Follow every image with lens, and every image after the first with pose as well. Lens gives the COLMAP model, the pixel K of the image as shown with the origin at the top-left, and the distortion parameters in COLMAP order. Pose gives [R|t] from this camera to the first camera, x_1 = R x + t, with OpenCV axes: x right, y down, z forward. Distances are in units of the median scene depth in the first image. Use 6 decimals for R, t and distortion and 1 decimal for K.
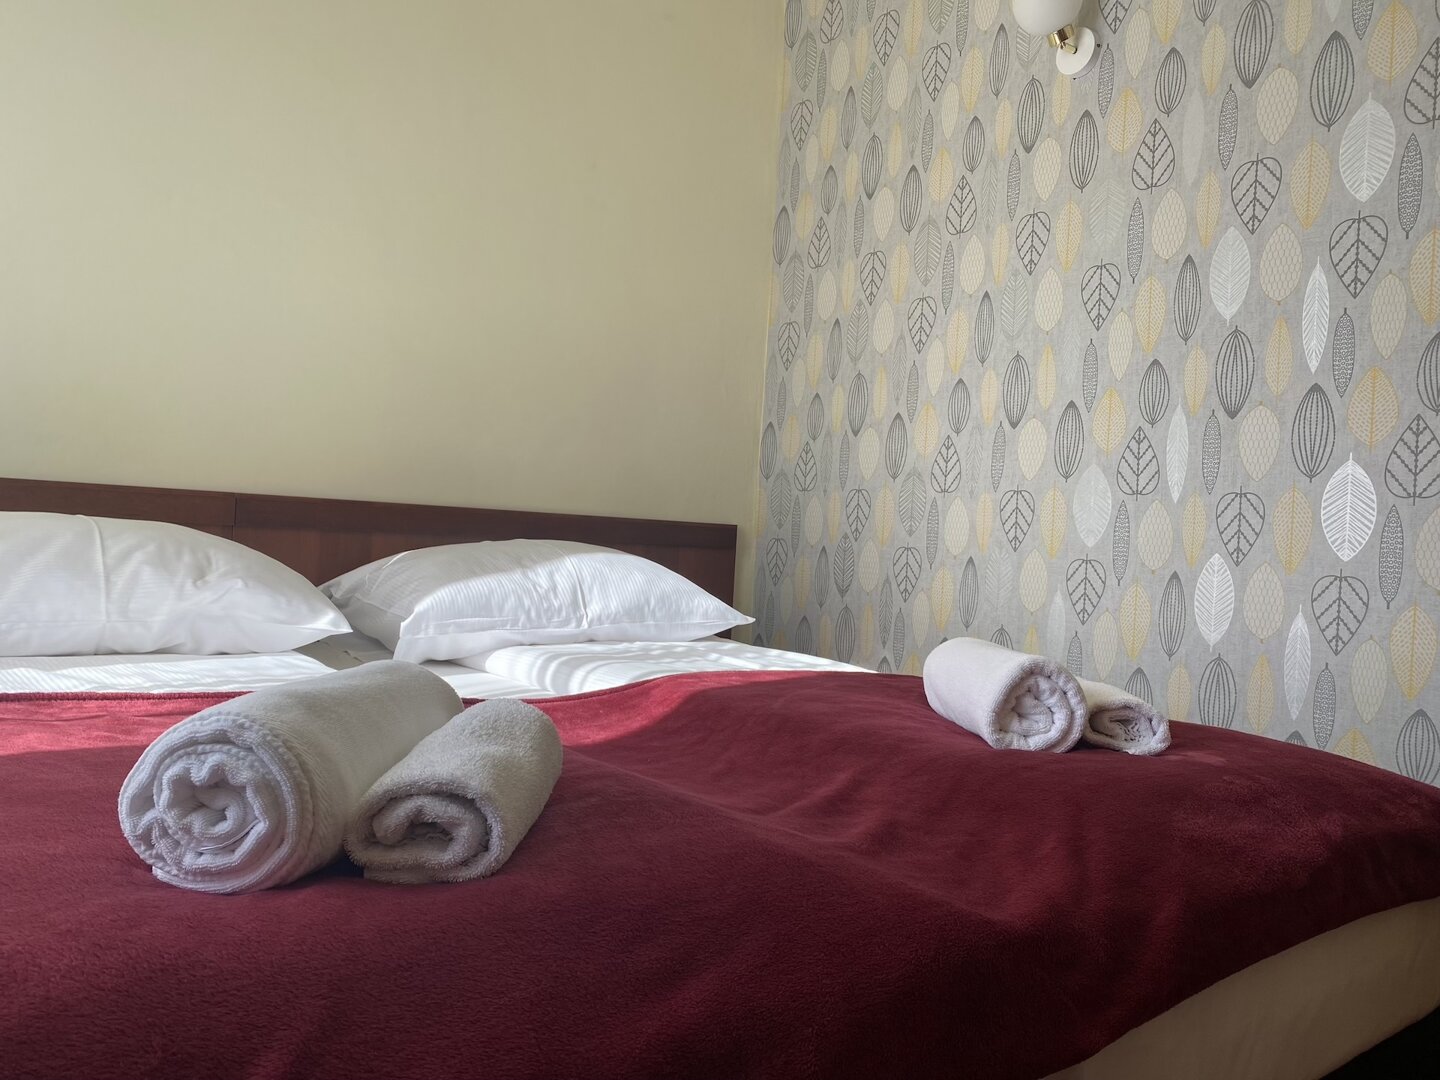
lens RADIAL K [[1079.3, 0, 724.6], [0, 1079.3, 538.8], [0, 0, 1]] dist [0.002038, -0.000401]
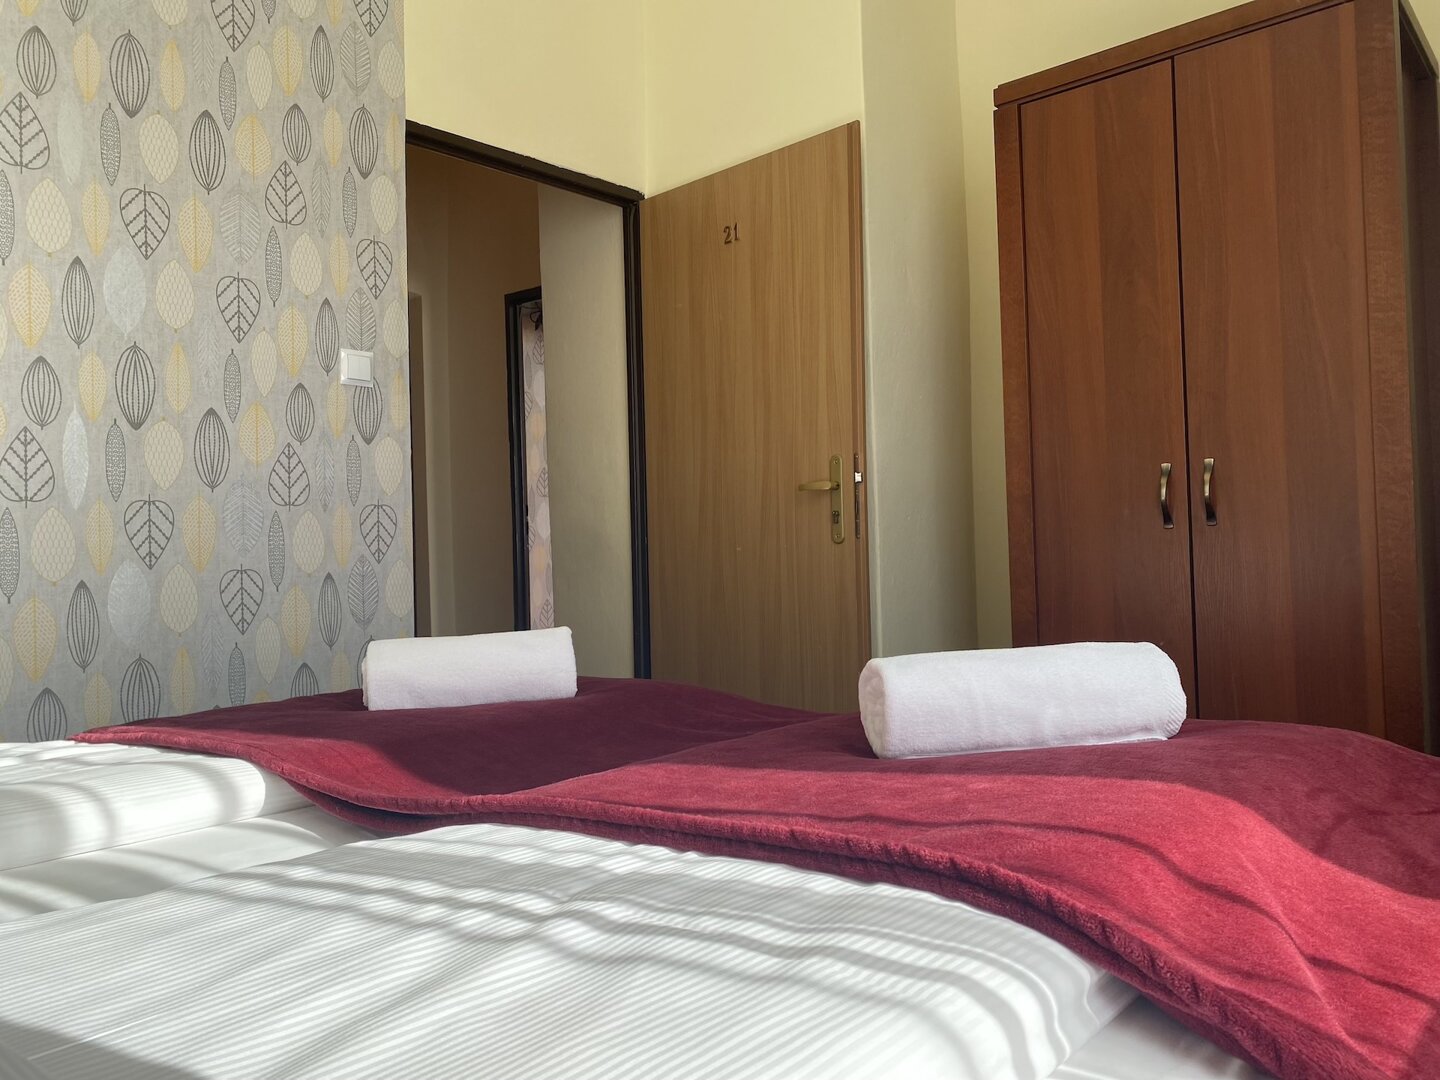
lens RADIAL K [[809.6, 0, 727.8], [0, 809.6, 534.6], [0, 0, 1]] dist [-0.004304, -0.002274]
pose [[-0.062182, -0.038822, 0.997310, -0.420886], [0.027263, 0.998804, 0.040580, -0.030526], [-0.997692, 0.029713, -0.061049, 0.568645]]
